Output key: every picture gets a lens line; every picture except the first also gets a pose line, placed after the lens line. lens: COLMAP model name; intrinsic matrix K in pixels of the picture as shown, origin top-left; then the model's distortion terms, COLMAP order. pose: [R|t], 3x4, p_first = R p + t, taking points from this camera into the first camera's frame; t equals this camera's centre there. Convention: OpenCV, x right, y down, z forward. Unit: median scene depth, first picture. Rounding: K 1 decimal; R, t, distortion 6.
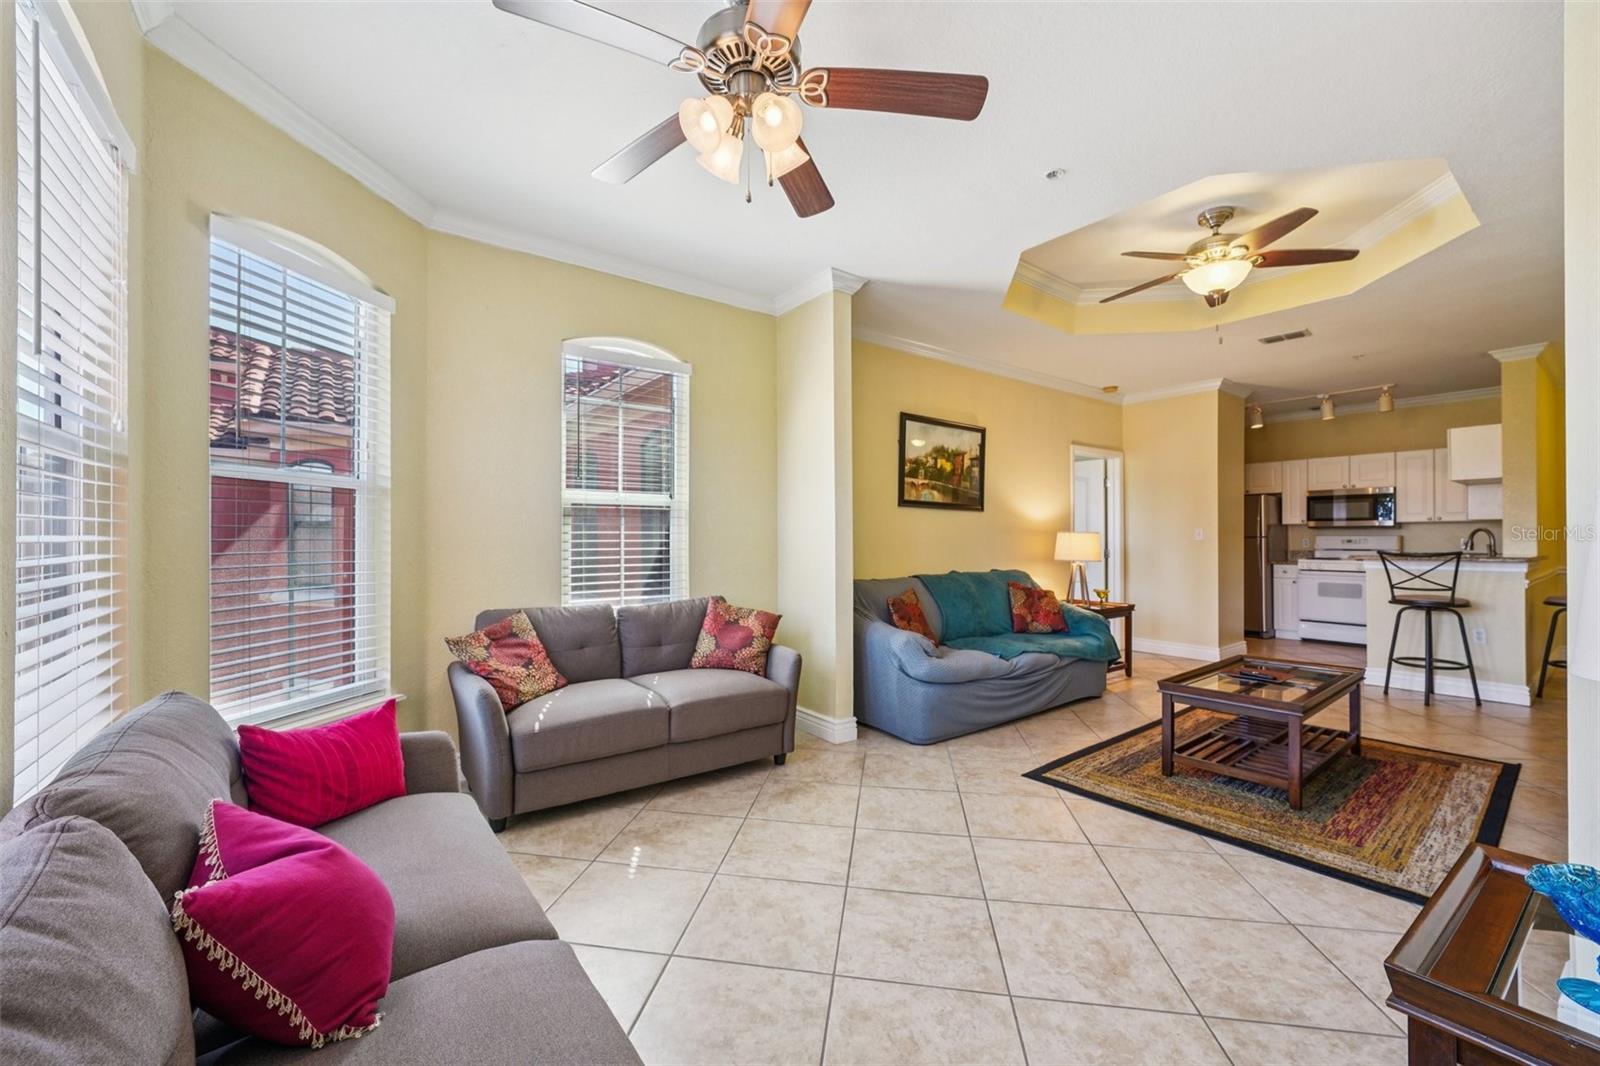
lens RADIAL K [[648.5, 0, 798.8], [0, 648.5, 525.5], [0, 0, 1]] dist [-0.000187, 0.000026]
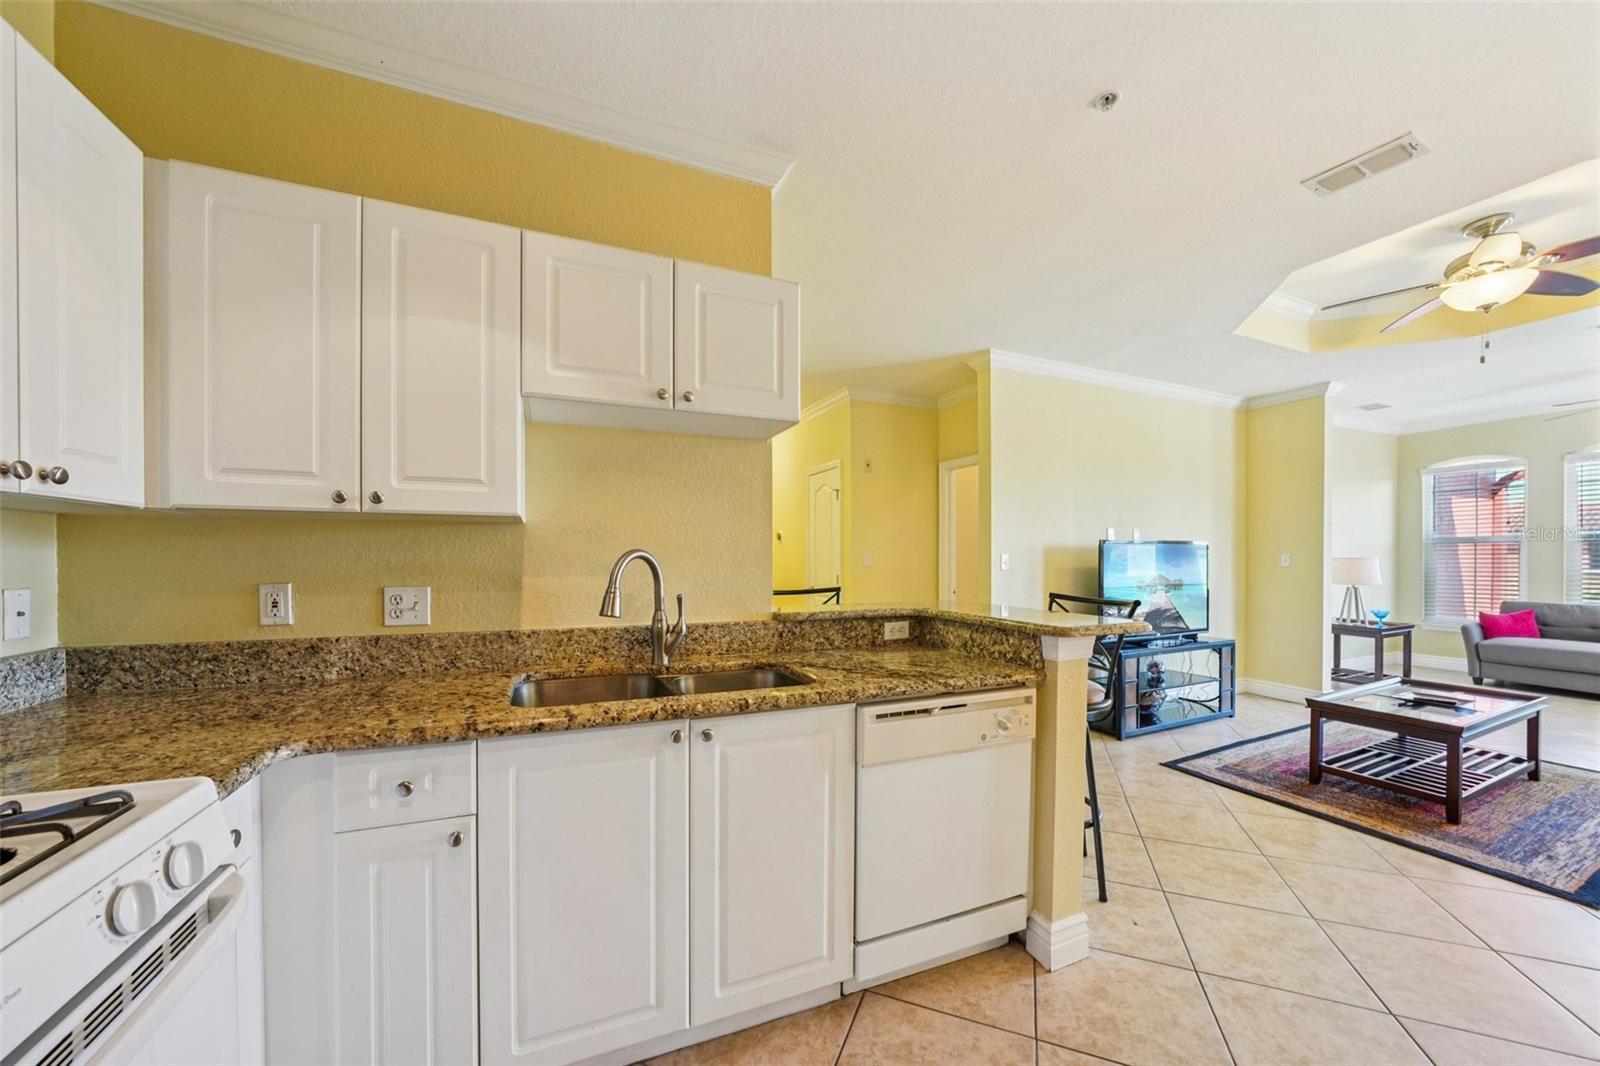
lens RADIAL K [[564.2, 0, 792.8], [0, 564.2, 564.0], [0, 0, 1]] dist [-0.021537, 0.004038]
pose [[-0.969068, -0.001180, 0.246789, 0.747128], [-0.003483, 0.999954, -0.008893, 0.011679], [-0.246768, -0.009477, -0.969028, 1.060429]]
